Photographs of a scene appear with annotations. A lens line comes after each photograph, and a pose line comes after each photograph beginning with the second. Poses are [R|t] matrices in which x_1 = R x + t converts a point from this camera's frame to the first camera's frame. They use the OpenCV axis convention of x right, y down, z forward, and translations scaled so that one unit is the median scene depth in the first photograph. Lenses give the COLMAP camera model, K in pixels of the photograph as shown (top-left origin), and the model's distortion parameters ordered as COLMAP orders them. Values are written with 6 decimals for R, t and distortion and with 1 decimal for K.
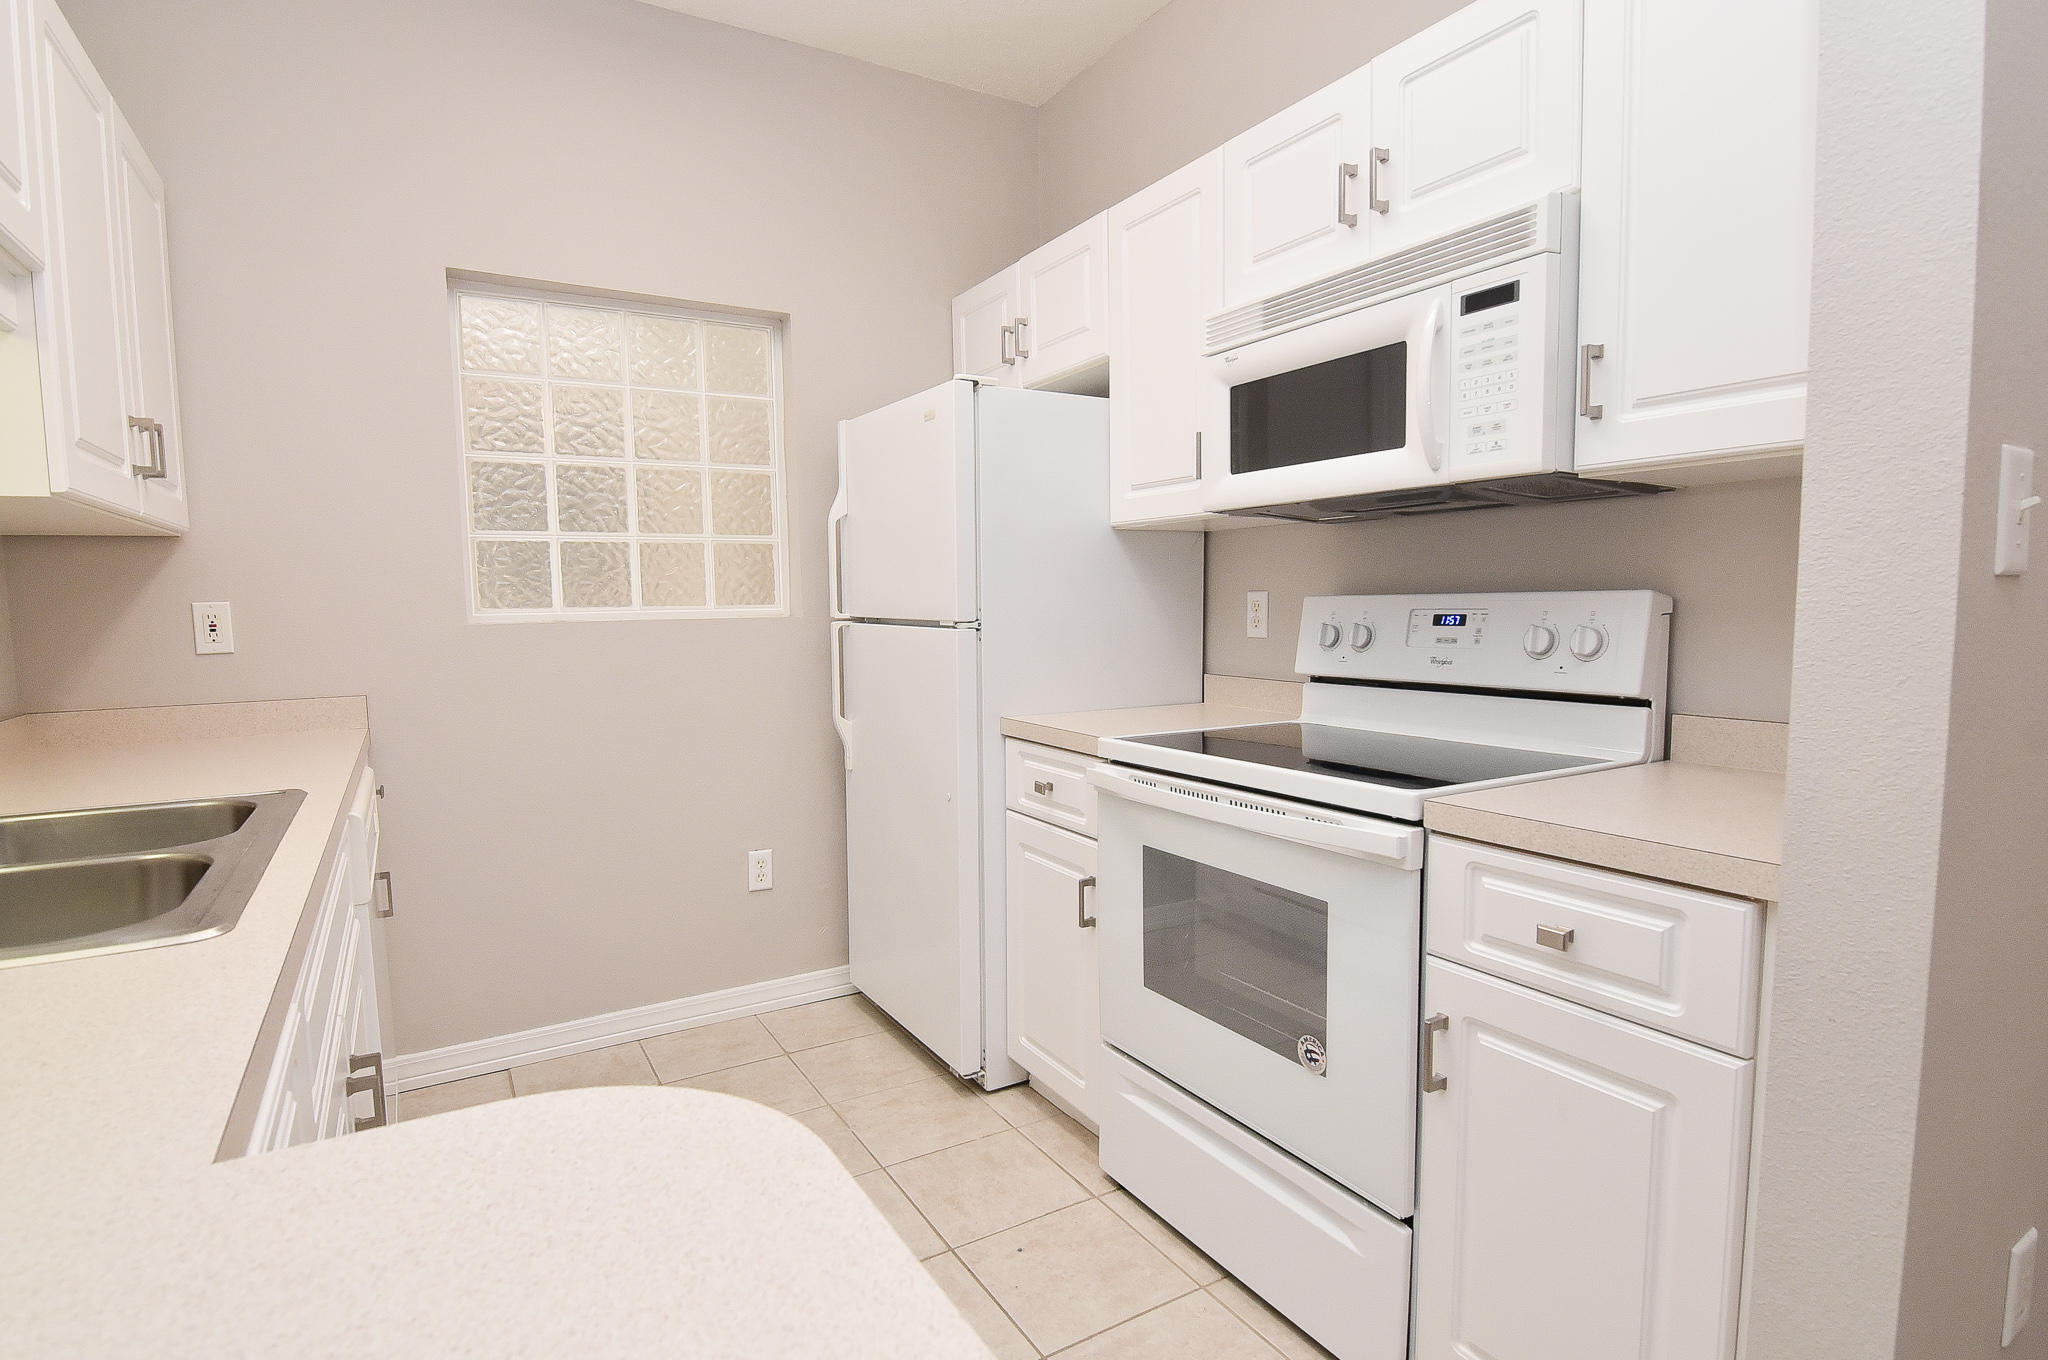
lens RADIAL K [[1033.1, 0, 1013.5], [0, 1033.1, 690.9], [0, 0, 1]] dist [-0.004145, -0.014273]
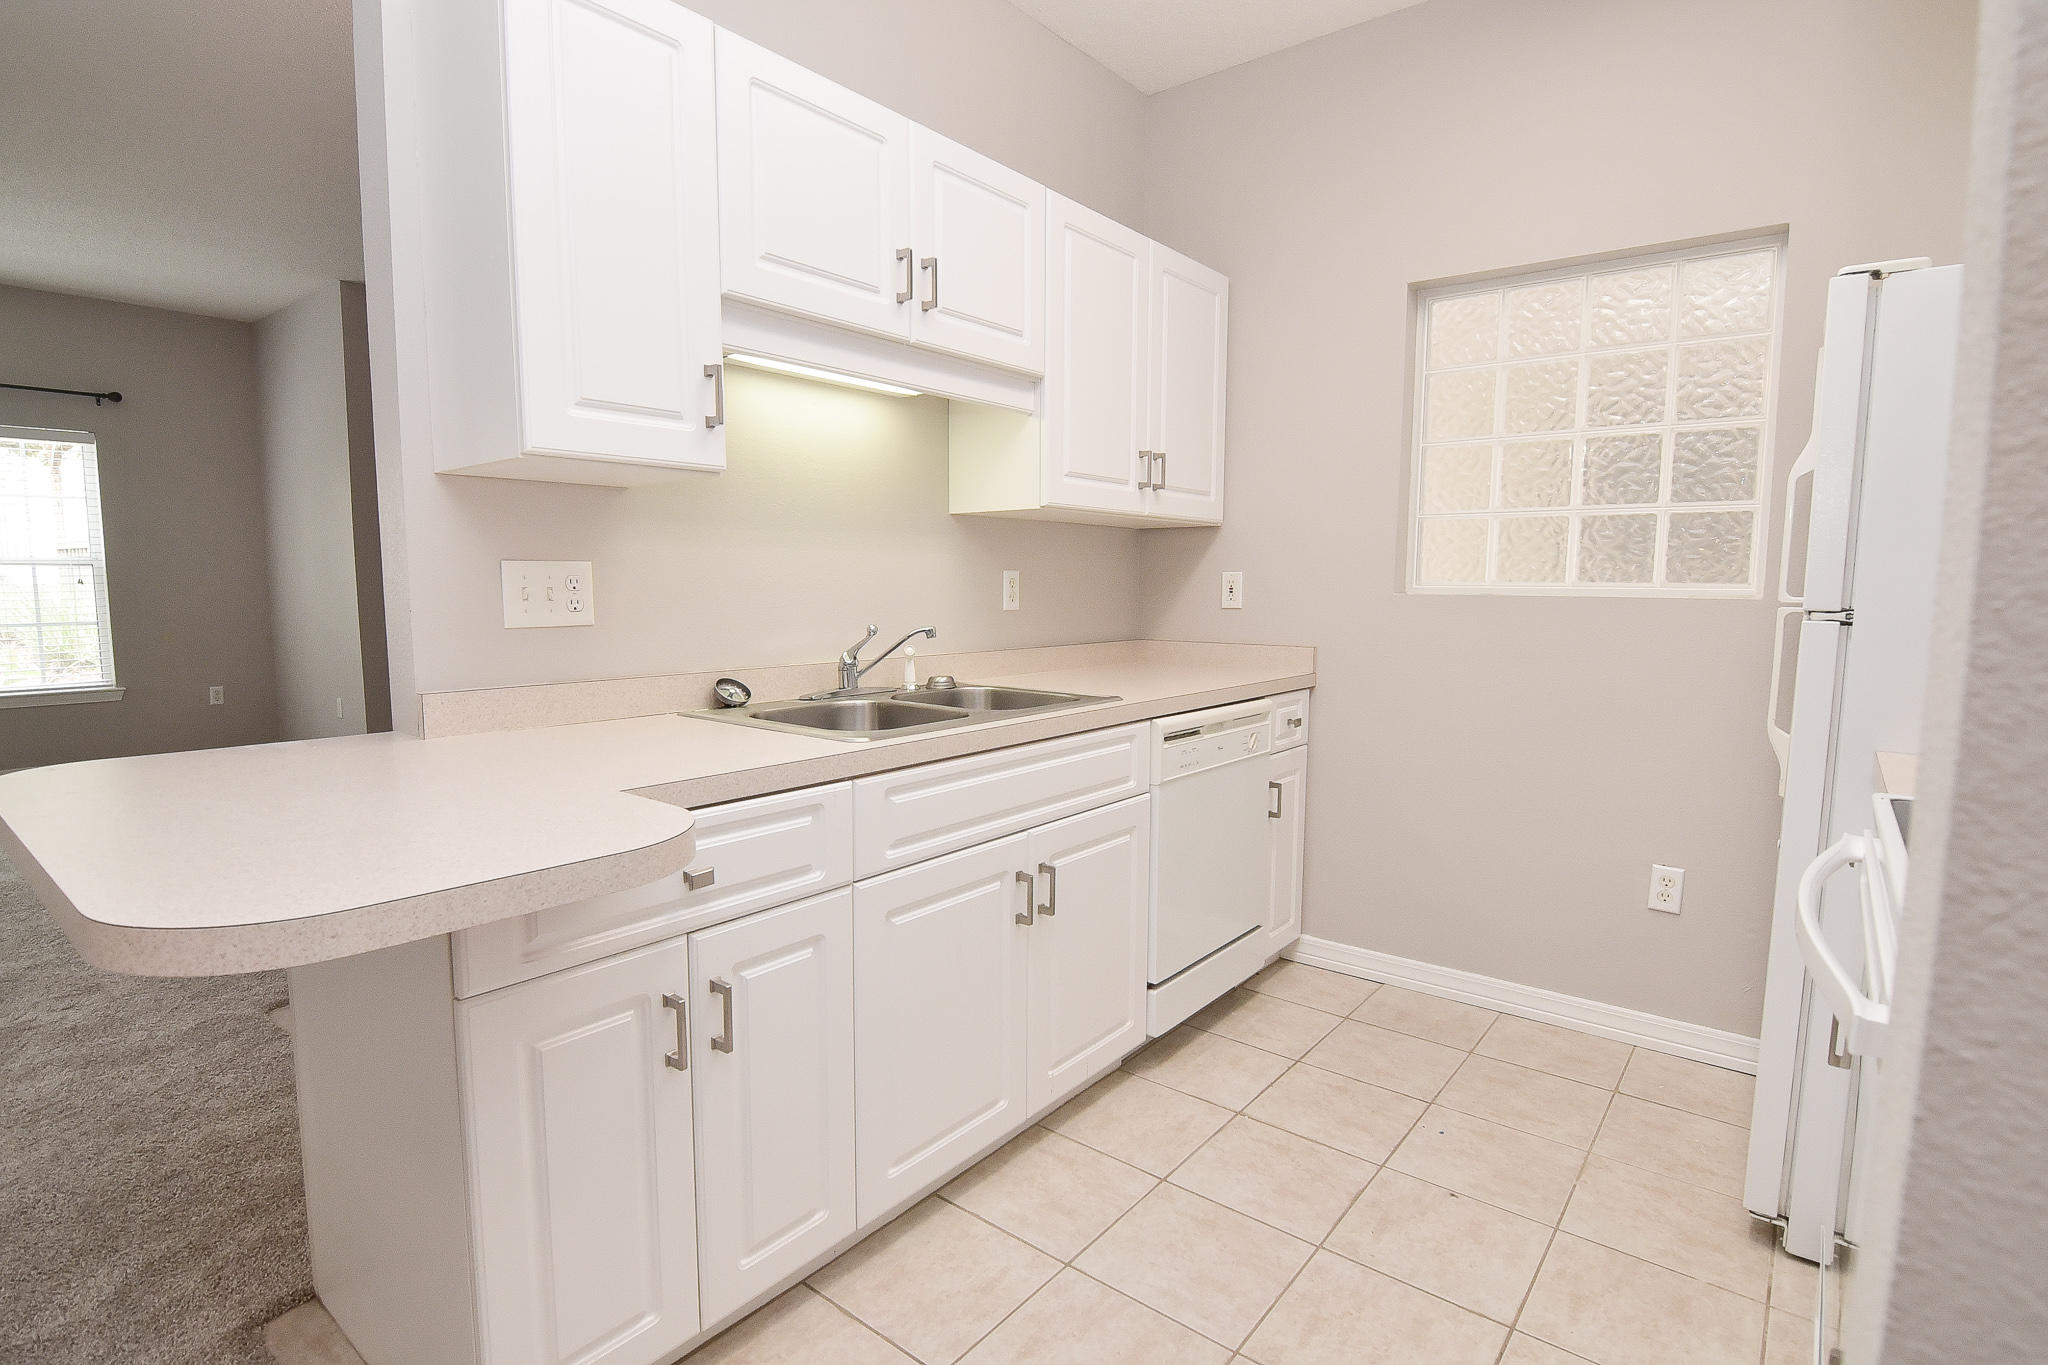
lens RADIAL K [[999.1, 0, 1017.2], [0, 999.1, 685.3], [0, 0, 1]] dist [0.003071, -0.013098]
pose [[0.358579, 0.115713, -0.926300, 0.414970], [-0.094109, 0.991713, 0.087454, -0.024054], [0.928743, 0.055814, 0.366497, 0.226732]]
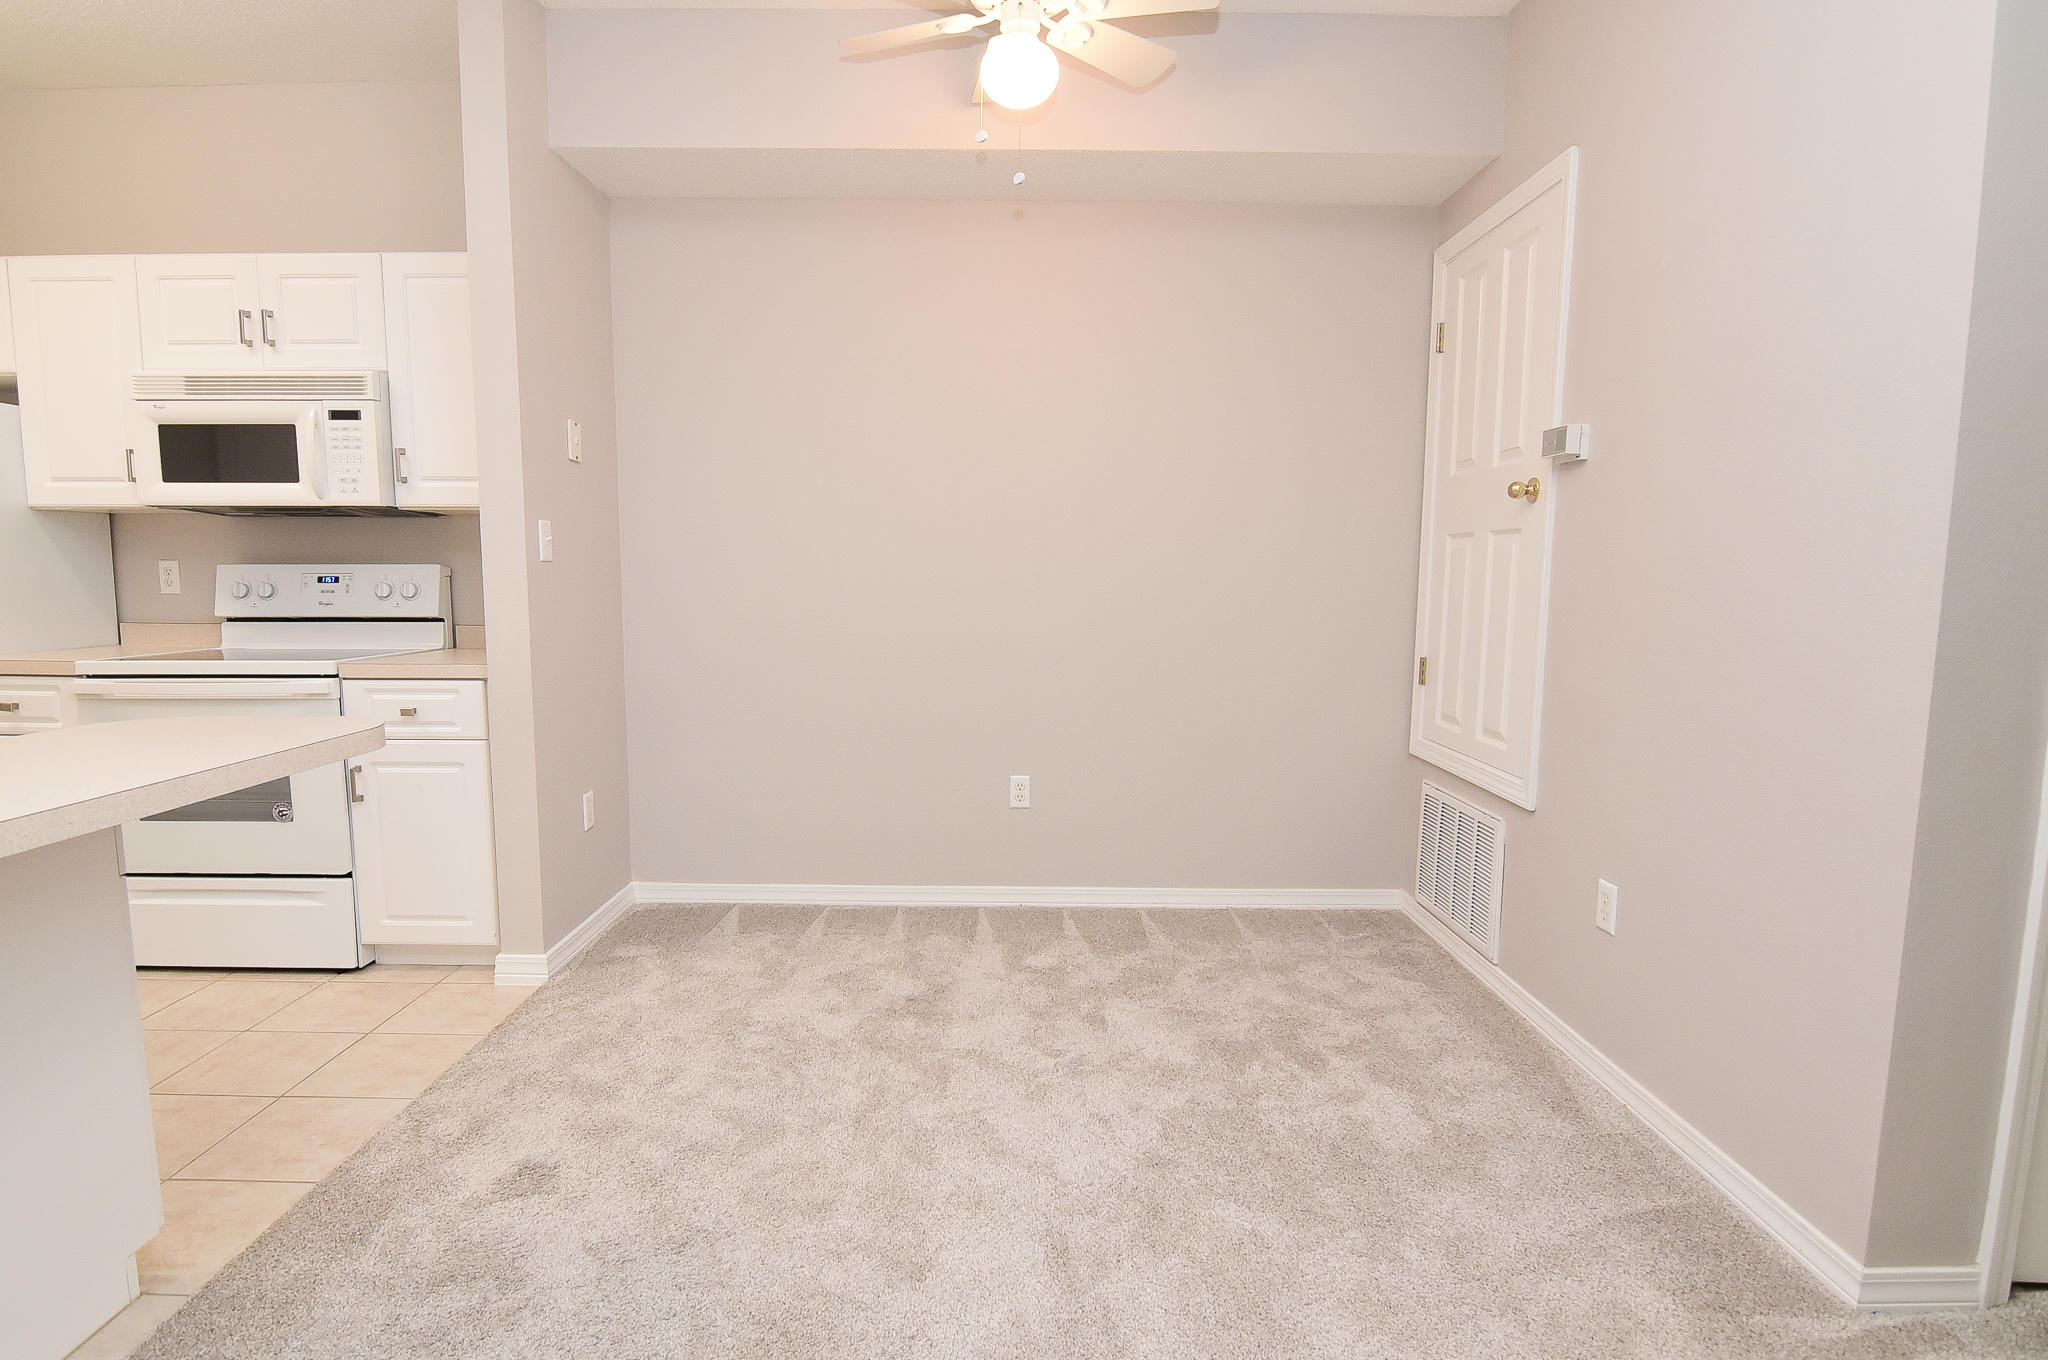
lens RADIAL K [[1033.1, 0, 1013.5], [0, 1033.1, 690.9], [0, 0, 1]] dist [-0.004145, -0.014273]
pose [[0.508442, -0.083726, 0.857016, -0.416321], [0.062286, 0.996231, 0.060374, 0.072603], [-0.858840, 0.022683, 0.511741, -0.739451]]
